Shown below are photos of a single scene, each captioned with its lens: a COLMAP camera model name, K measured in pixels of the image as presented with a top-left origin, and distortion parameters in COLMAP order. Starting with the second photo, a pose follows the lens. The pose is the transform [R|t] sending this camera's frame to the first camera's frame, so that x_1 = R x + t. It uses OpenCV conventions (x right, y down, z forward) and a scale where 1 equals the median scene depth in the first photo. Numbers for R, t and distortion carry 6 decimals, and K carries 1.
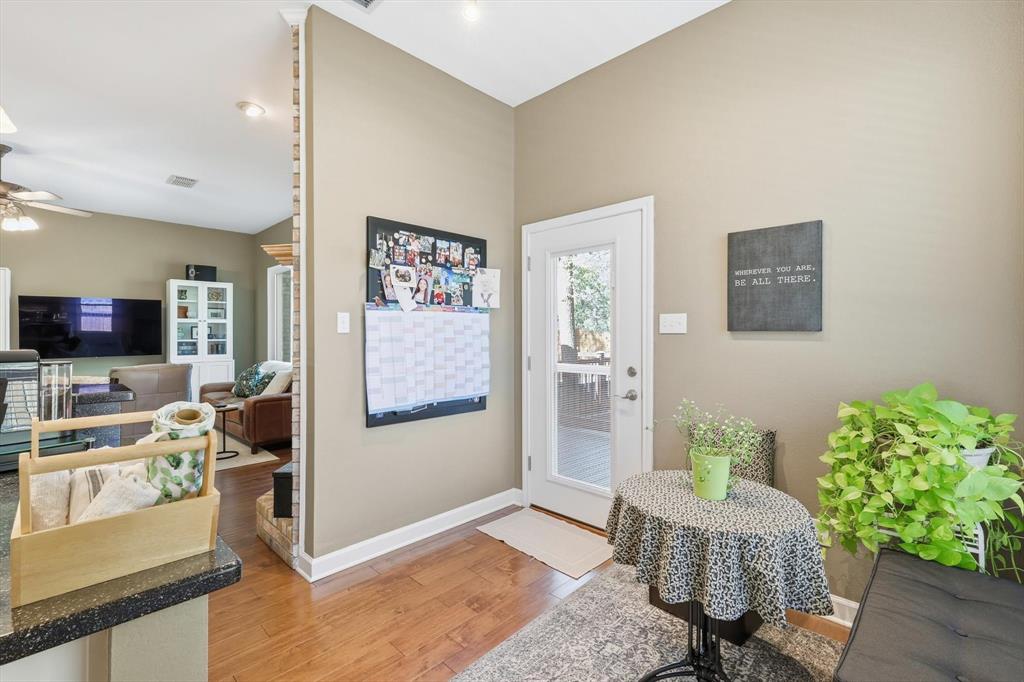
lens RADIAL K [[454.7, 0, 513.3], [0, 454.7, 335.2], [0, 0, 1]] dist [0.000874, 0.000172]
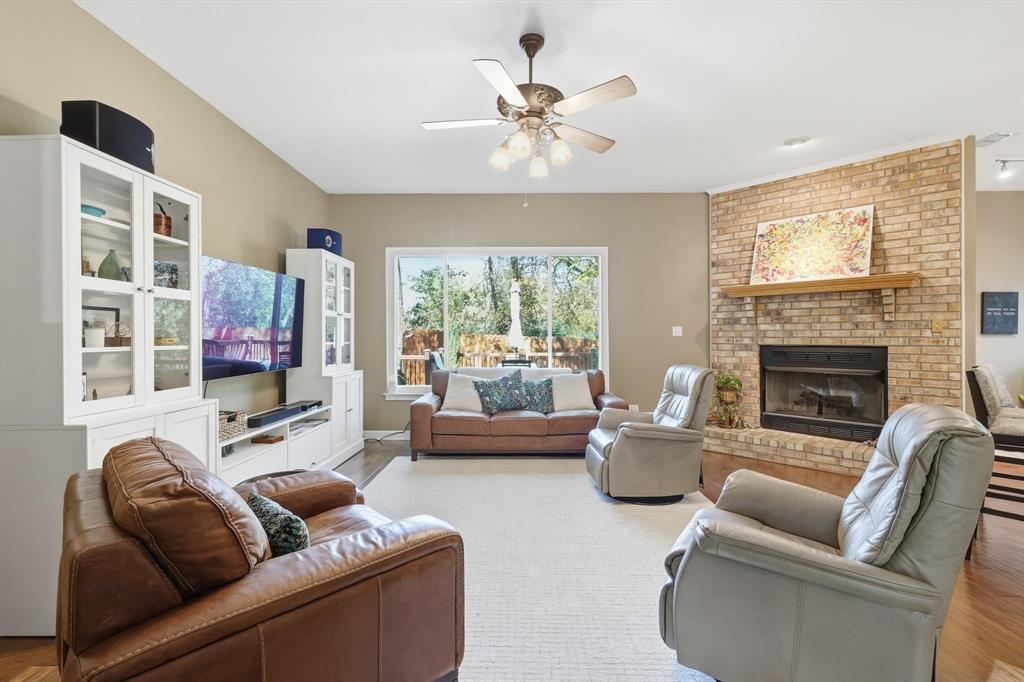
lens RADIAL K [[447.7, 0, 513.1], [0, 447.7, 335.4], [0, 0, 1]] dist [0.002141, 0.000309]
pose [[0.725314, 0.003469, 0.688410, -0.972723], [-0.000044, 0.999988, -0.004993, 0.003368], [-0.688419, 0.003591, 0.725305, 0.340605]]
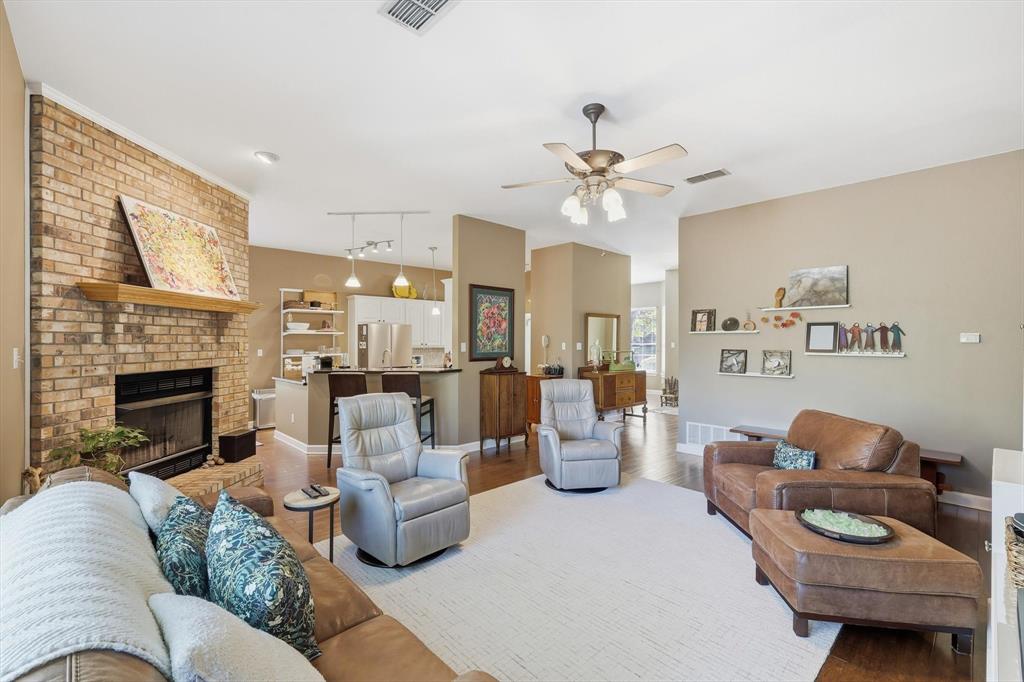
lens RADIAL K [[444.8, 0, 512.0], [0, 444.8, 341.0], [0, 0, 1]] dist [0.001061, -0.000109]
pose [[-0.999281, -0.002088, 0.037866, -0.625810], [-0.002071, 0.999998, 0.000481, -0.023291], [-0.037867, 0.000402, -0.999283, 1.063968]]
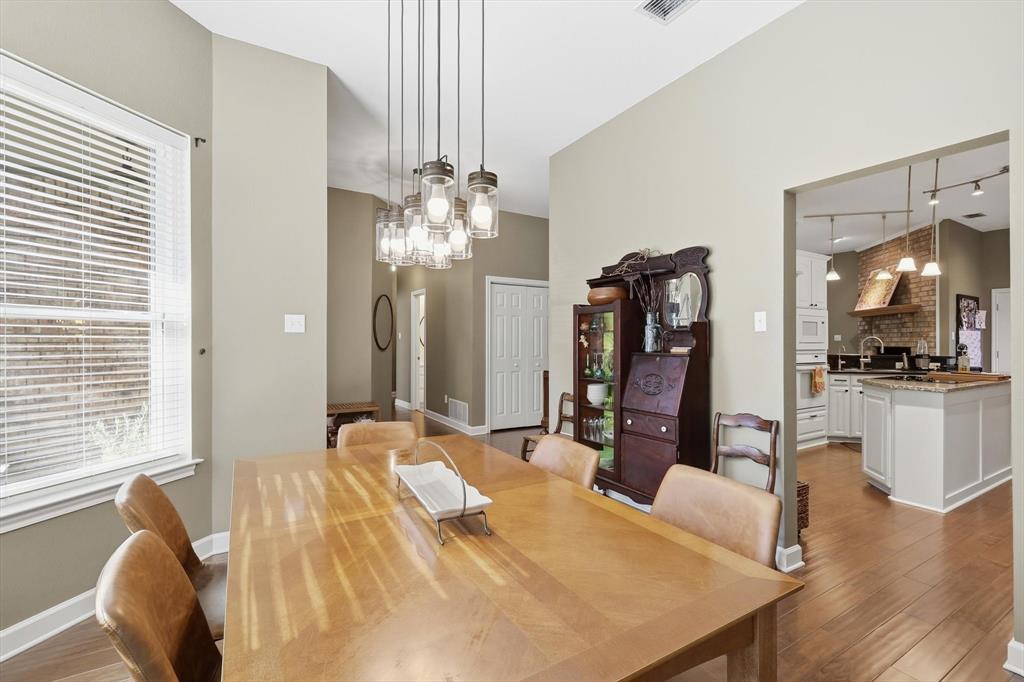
lens RADIAL K [[448.0, 0, 511.4], [0, 448.0, 339.2], [0, 0, 1]] dist [0.000620, 0.000052]
pose [[0.965969, 0.001062, -0.258655, -0.789884], [-0.001316, 0.999999, -0.000810, -0.001647], [0.258654, 0.001123, 0.965969, -0.787603]]
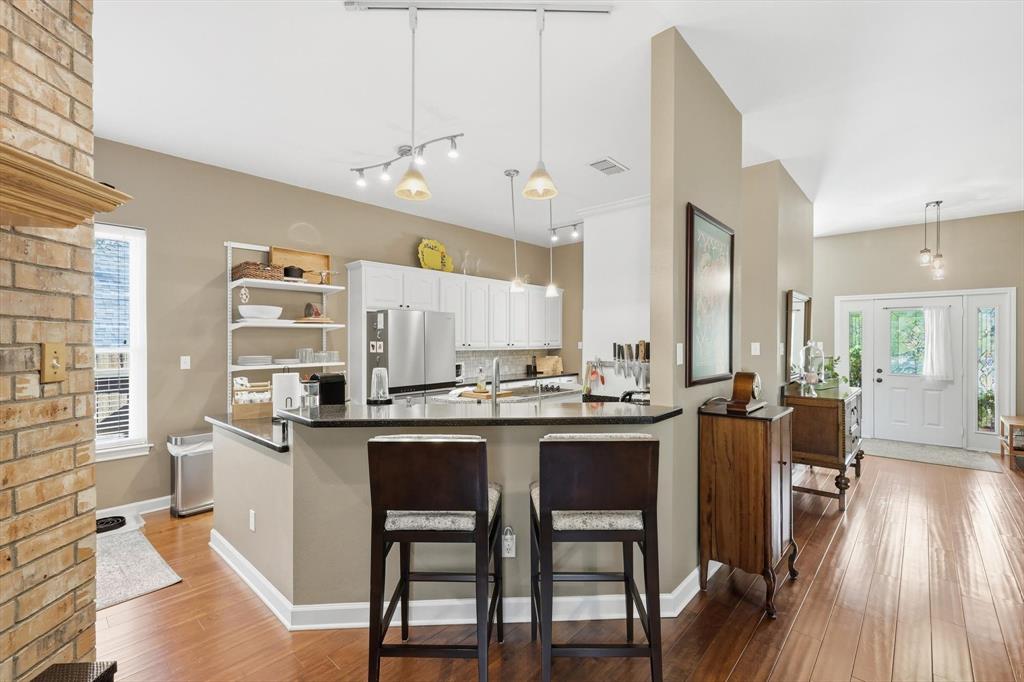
lens RADIAL K [[447.8, 0, 510.6], [0, 447.8, 342.0], [0, 0, 1]] dist [0.002518, 0.000248]
pose [[-0.999468, -0.000669, -0.032593, -0.362973], [-0.000790, 0.999993, 0.003682, -0.021383], [0.032590, 0.003706, -0.999462, 0.581193]]
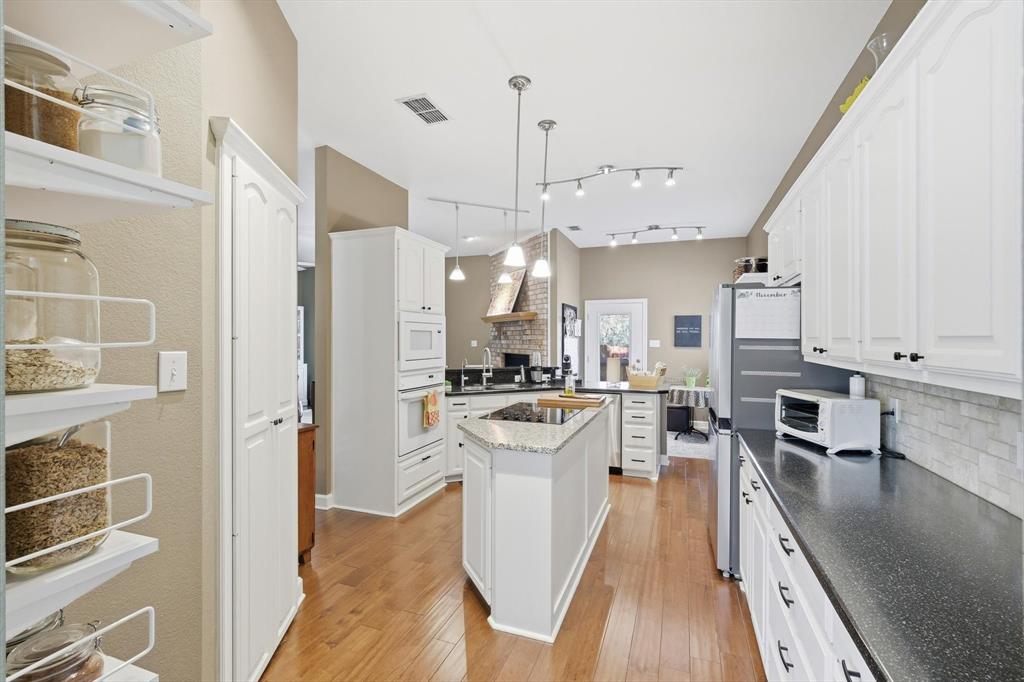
lens RADIAL K [[448.0, 0, 511.4], [0, 448.0, 339.2], [0, 0, 1]] dist [0.000620, 0.000052]
pose [[0.916887, -0.000816, 0.399145, -0.615749], [-0.000350, 0.999996, 0.002849, -0.023691], [-0.399146, -0.002752, 0.916883, -0.476581]]
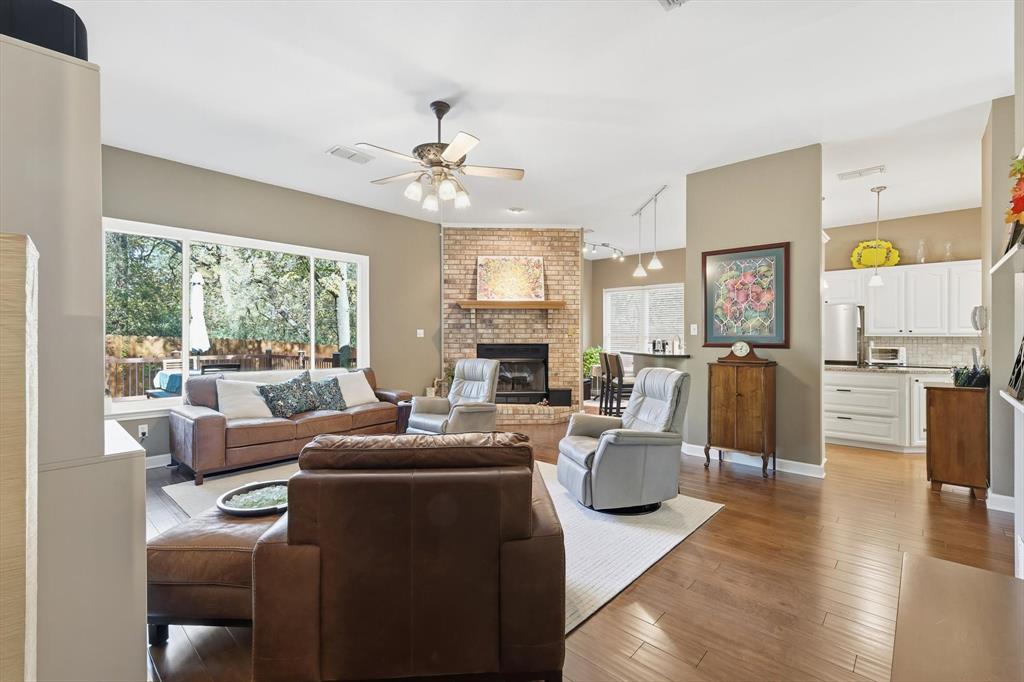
lens RADIAL K [[448.0, 0, 511.4], [0, 448.0, 339.2], [0, 0, 1]] dist [0.000620, 0.000052]
pose [[-0.029193, -0.003414, 0.999568, -1.193505], [-0.000436, 0.999994, 0.003402, 0.001307], [-0.999574, -0.000337, -0.029195, 0.548452]]
